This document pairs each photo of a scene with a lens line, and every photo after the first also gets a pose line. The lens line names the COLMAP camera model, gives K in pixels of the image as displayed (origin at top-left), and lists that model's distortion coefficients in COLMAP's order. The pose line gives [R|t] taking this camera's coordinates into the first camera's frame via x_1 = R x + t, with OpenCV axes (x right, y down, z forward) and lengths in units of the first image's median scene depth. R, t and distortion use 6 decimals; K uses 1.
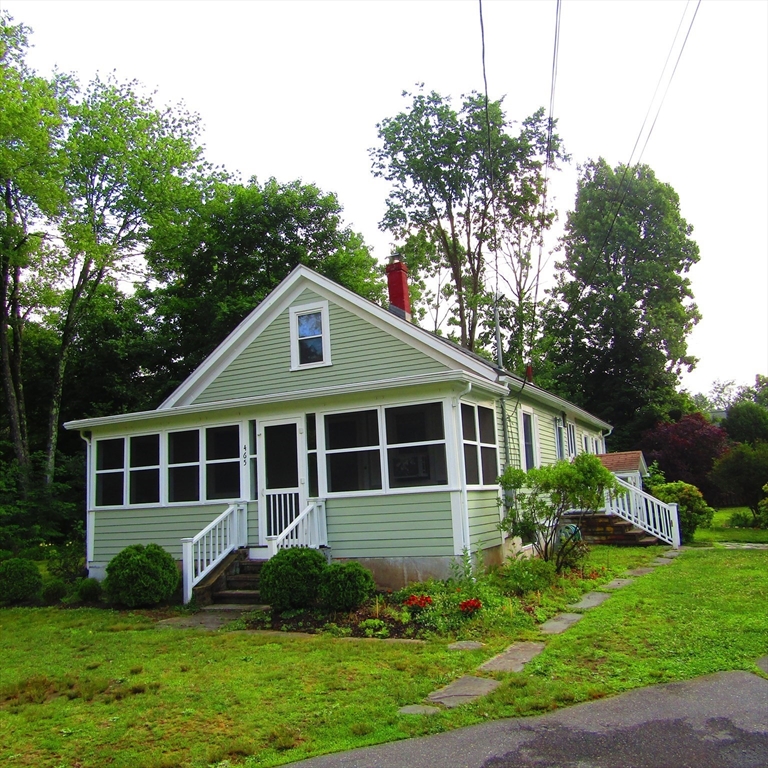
lens RADIAL K [[729.0, 0, 379.4], [0, 729.0, 385.9], [0, 0, 1]] dist [-0.010060, 0.000000]
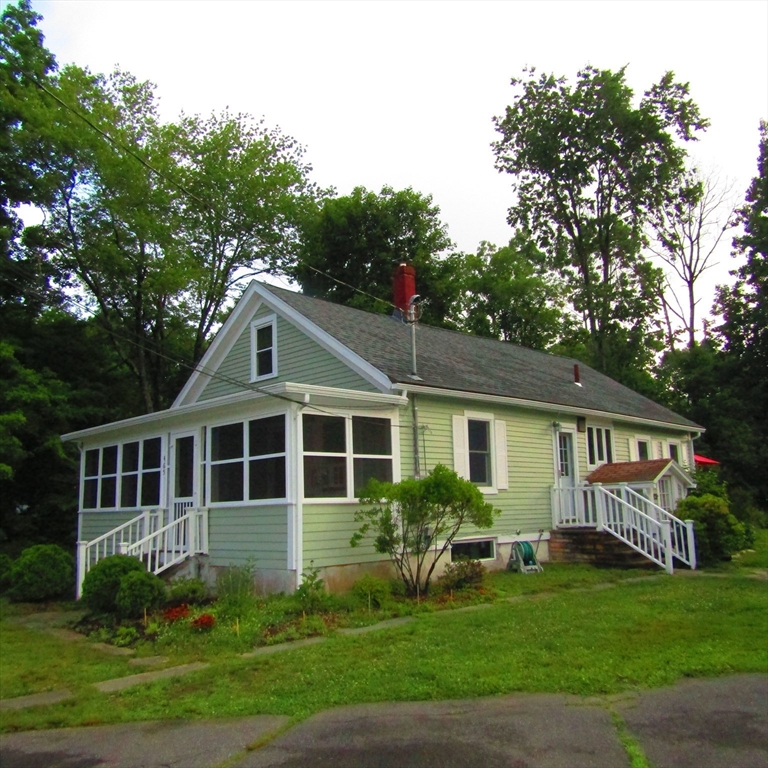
lens RADIAL K [[729.0, 0, 381.5], [0, 729.0, 382.2], [0, 0, 1]] dist [-0.010060, 0.000000]
pose [[0.944339, -0.032535, -0.327361, 0.360107], [0.031418, 0.999468, -0.008701, -0.006003], [0.327470, -0.002068, 0.944859, 0.069680]]
